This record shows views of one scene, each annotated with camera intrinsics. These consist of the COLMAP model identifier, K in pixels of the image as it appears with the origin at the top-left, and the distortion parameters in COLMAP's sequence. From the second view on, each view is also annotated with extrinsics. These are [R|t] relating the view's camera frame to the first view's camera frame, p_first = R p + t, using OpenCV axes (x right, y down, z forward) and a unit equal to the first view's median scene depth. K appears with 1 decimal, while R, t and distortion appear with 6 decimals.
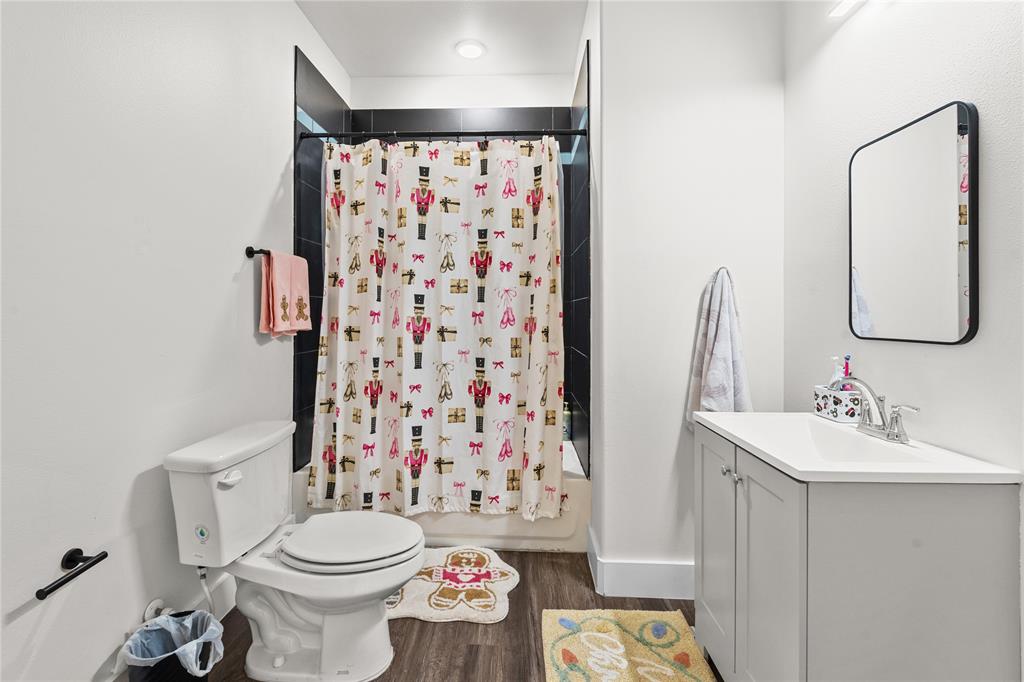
lens RADIAL K [[458.7, 0, 510.1], [0, 458.7, 316.1], [0, 0, 1]] dist [-0.000580, 0.000160]
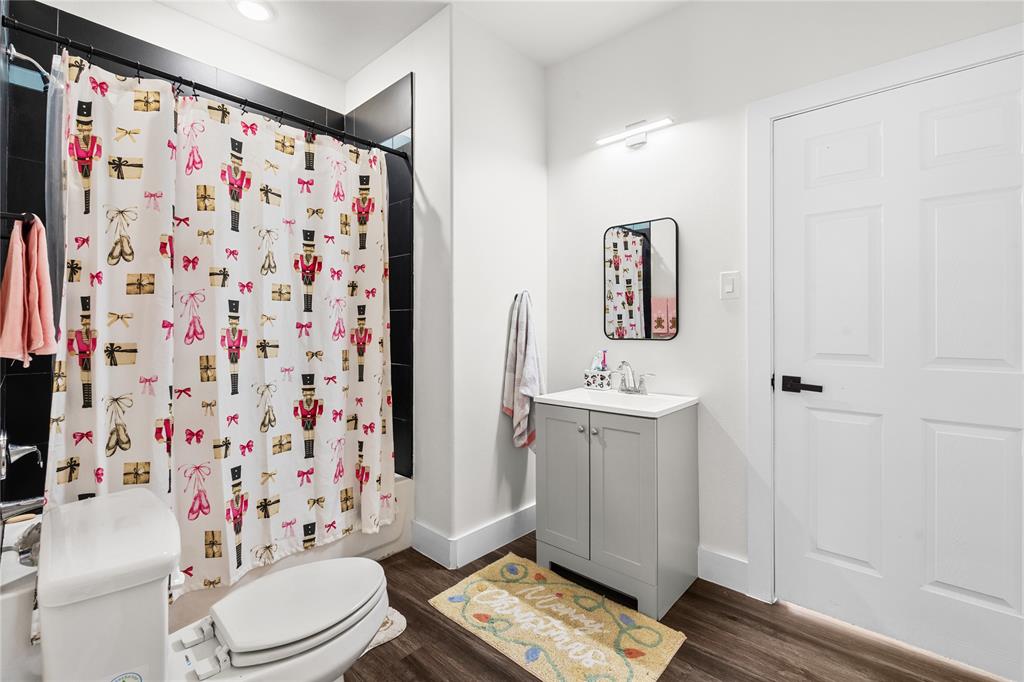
lens RADIAL K [[448.3, 0, 512.2], [0, 448.3, 325.6], [0, 0, 1]] dist [0.000221, -0.000127]
pose [[0.645070, -0.000658, 0.764124, -0.481263], [0.004544, 0.999985, -0.002974, 0.000820], [-0.764110, 0.005391, 0.645063, 0.136592]]
